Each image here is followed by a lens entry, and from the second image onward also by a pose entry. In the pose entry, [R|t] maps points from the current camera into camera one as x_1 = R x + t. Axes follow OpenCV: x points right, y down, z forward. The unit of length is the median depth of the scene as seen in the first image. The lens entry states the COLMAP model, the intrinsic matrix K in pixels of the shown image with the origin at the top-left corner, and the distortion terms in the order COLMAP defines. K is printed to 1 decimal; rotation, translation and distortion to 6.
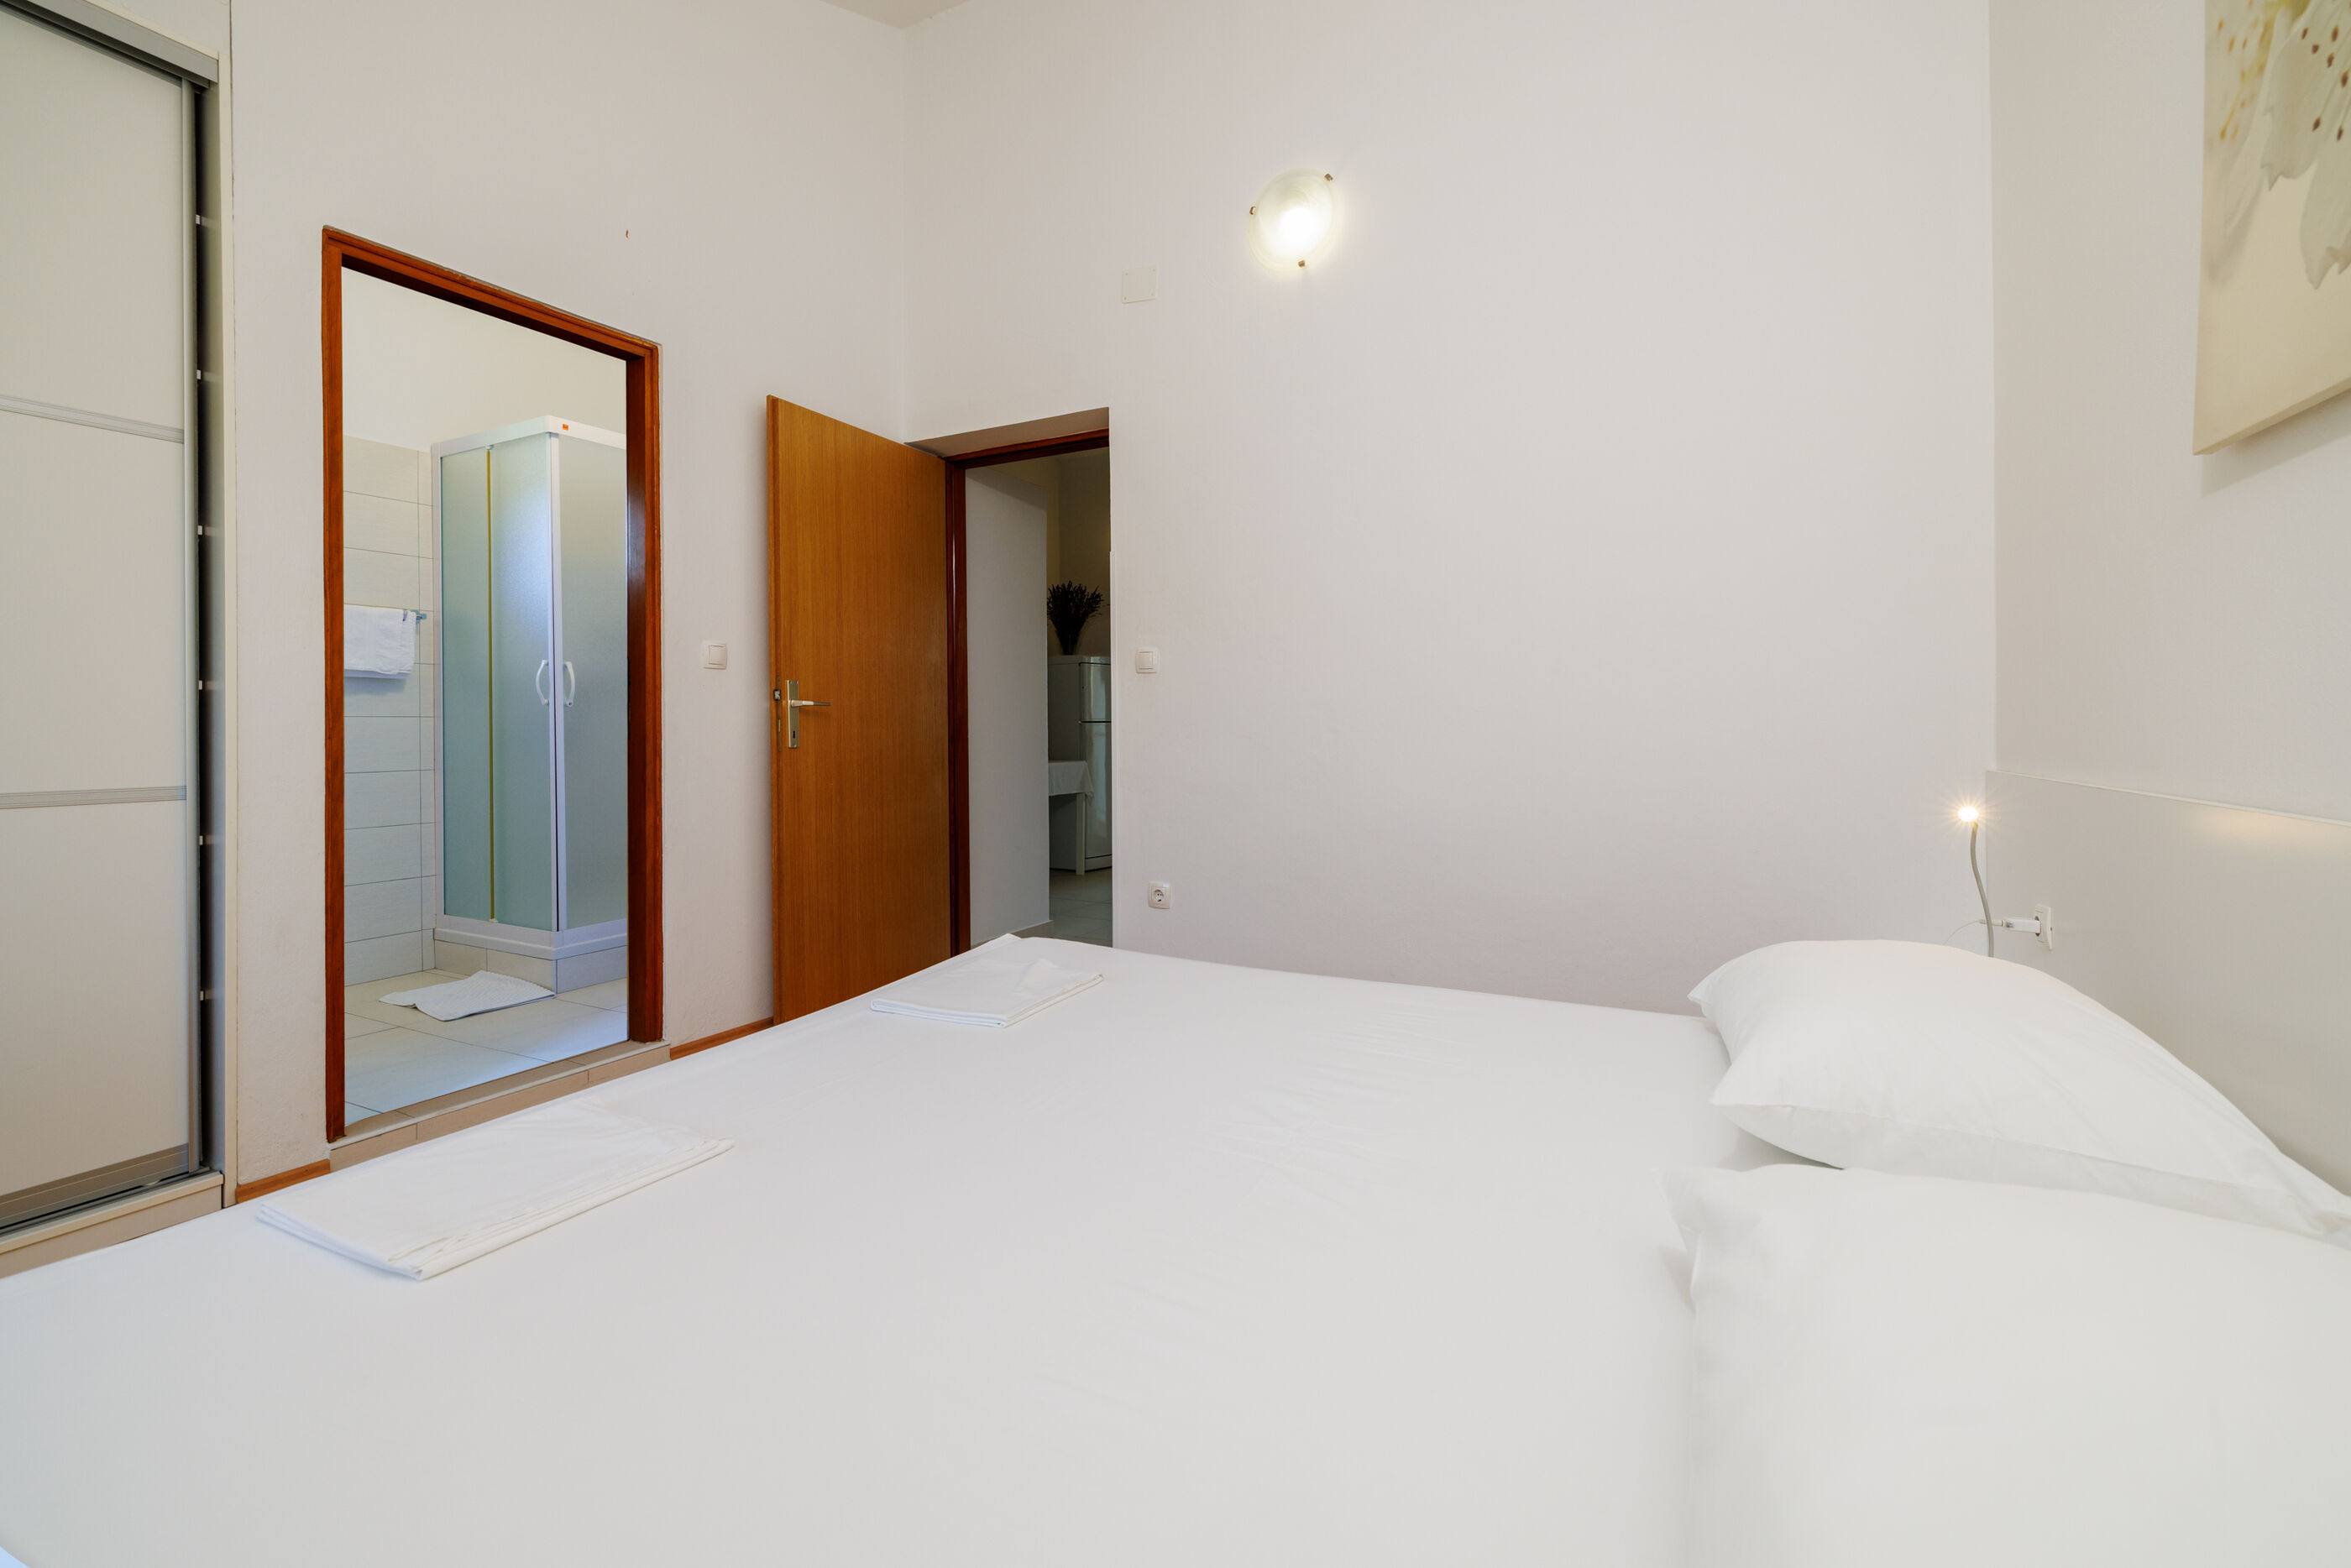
lens RADIAL K [[1003.9, 0, 1158.3], [0, 1003.9, 749.4], [0, 0, 1]] dist [-0.004038, -0.000213]
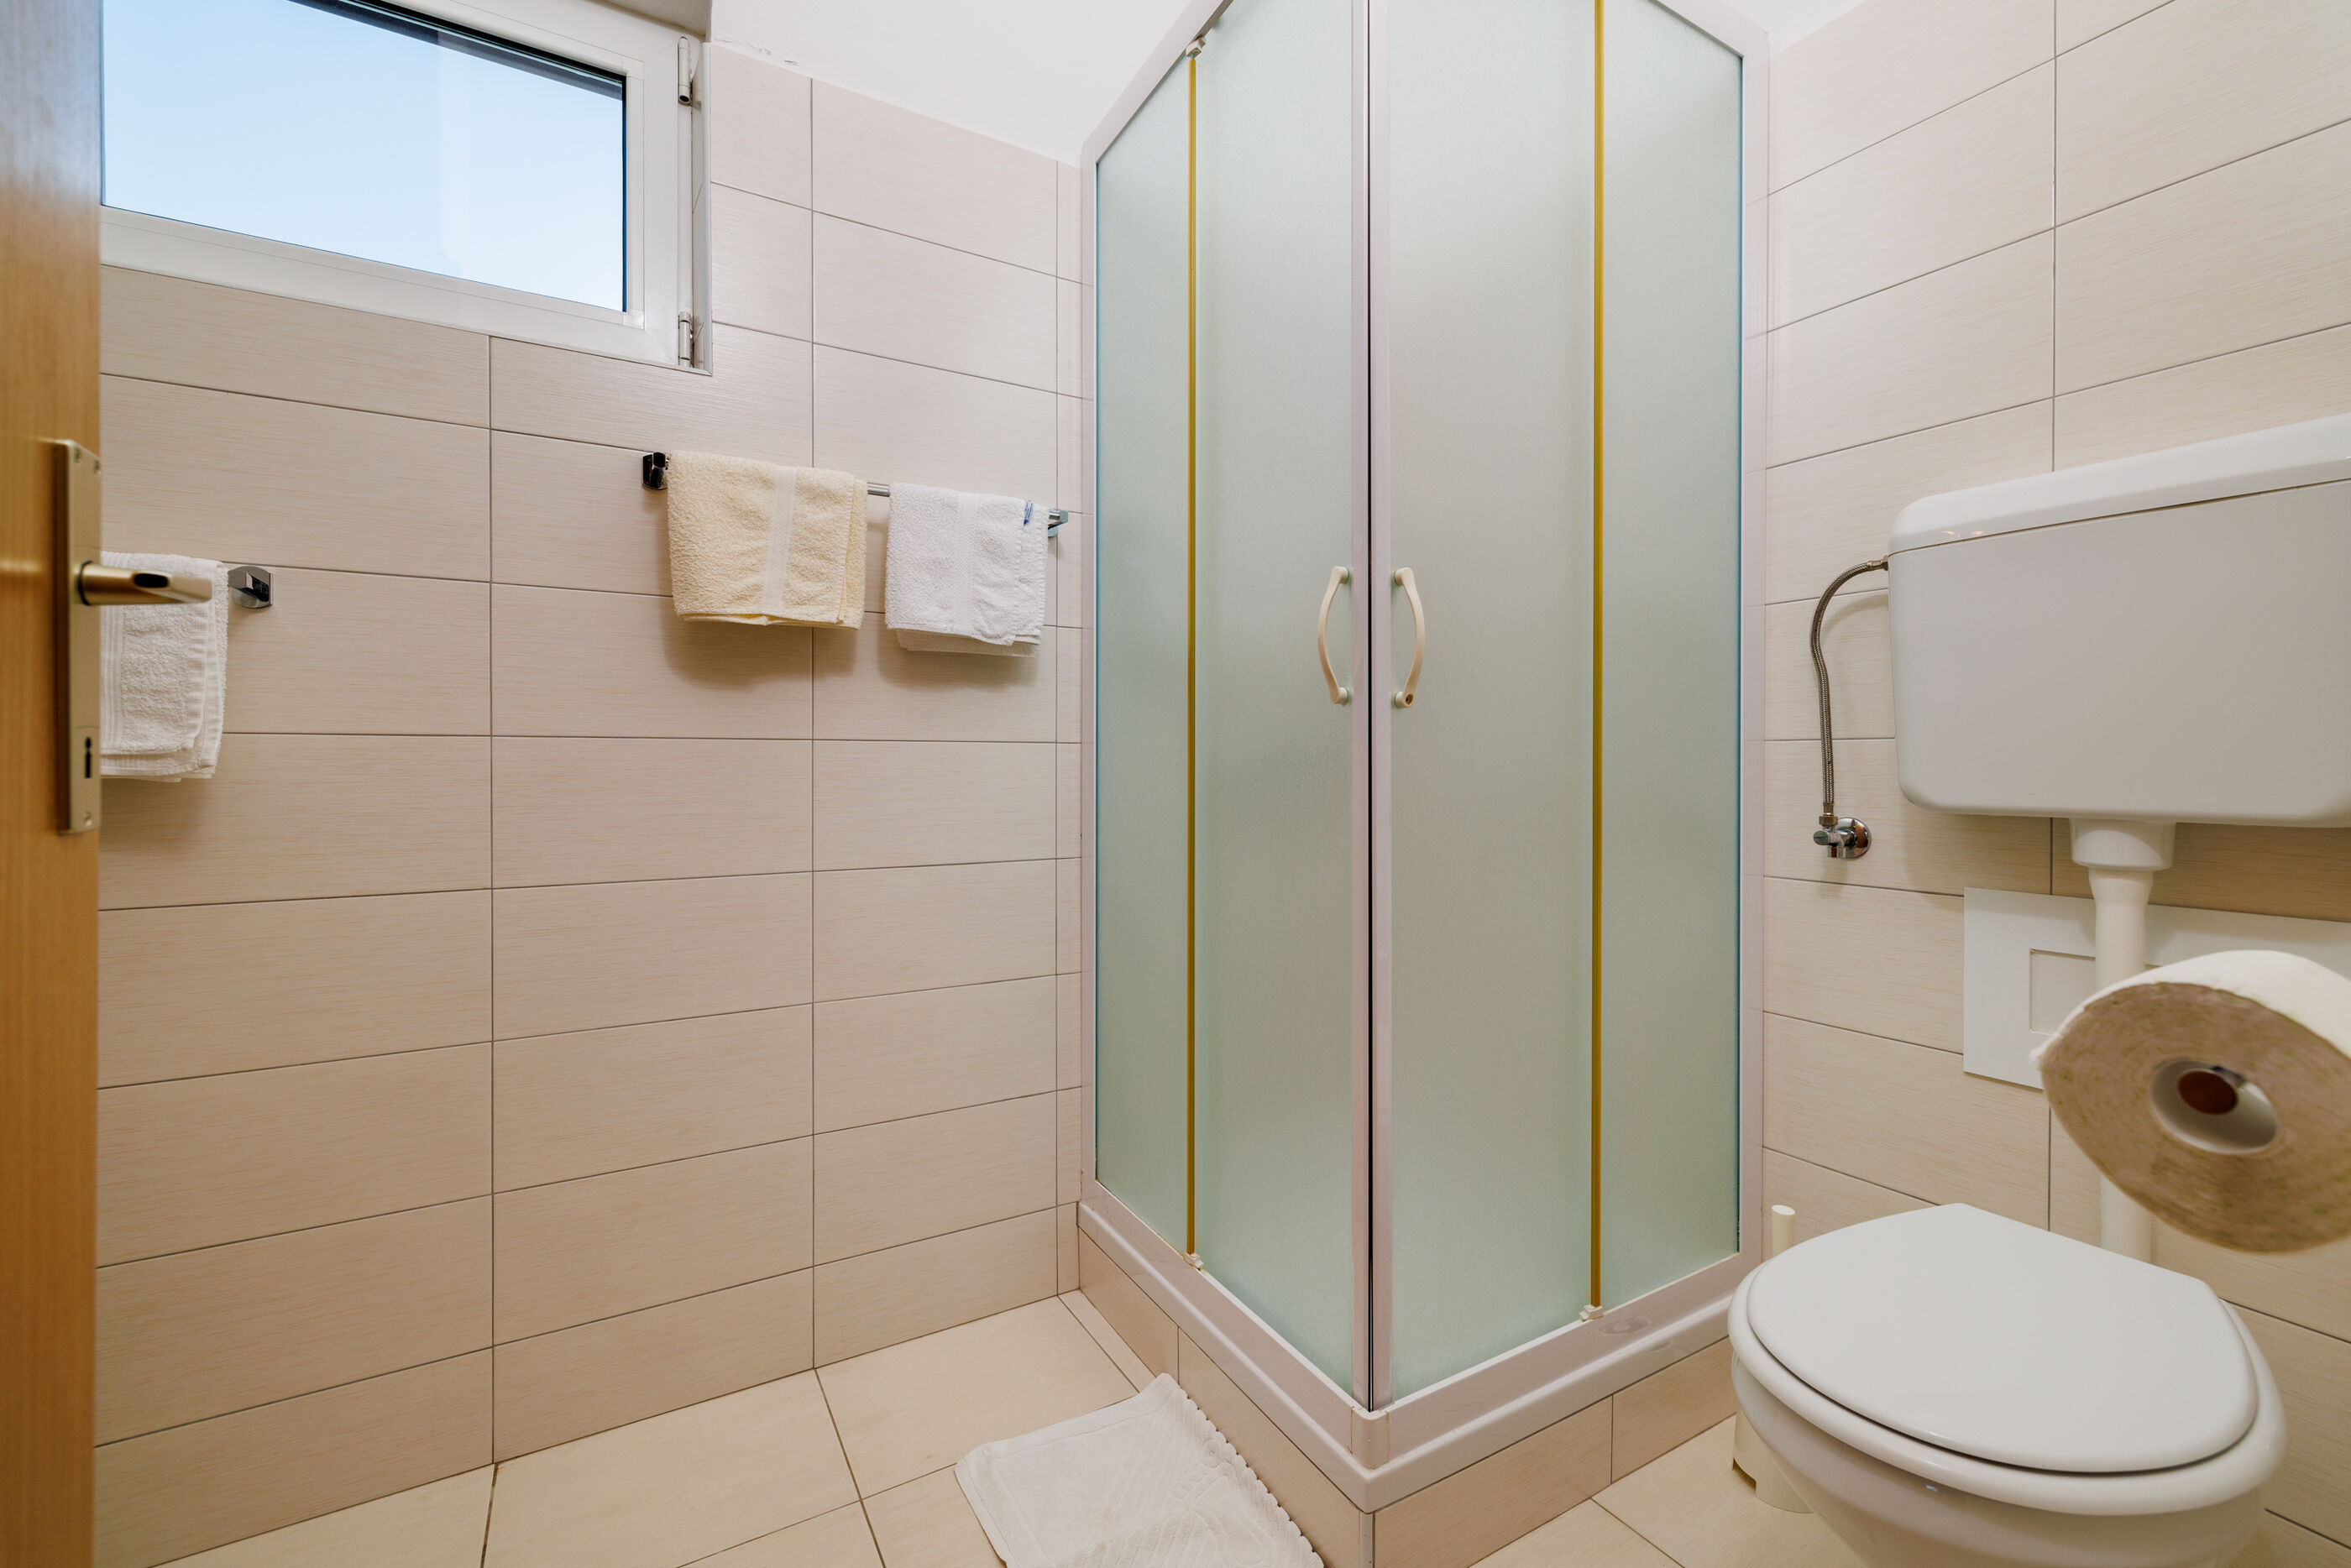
lens RADIAL K [[1003.9, 0, 1165.0], [0, 1003.9, 785.4], [0, 0, 1]] dist [-0.004038, -0.000213]
pose [[0.860317, -0.008429, -0.509690, -0.464668], [-0.003848, 0.999727, -0.023029, -0.003856], [0.509745, 0.021774, 0.860050, 0.637139]]
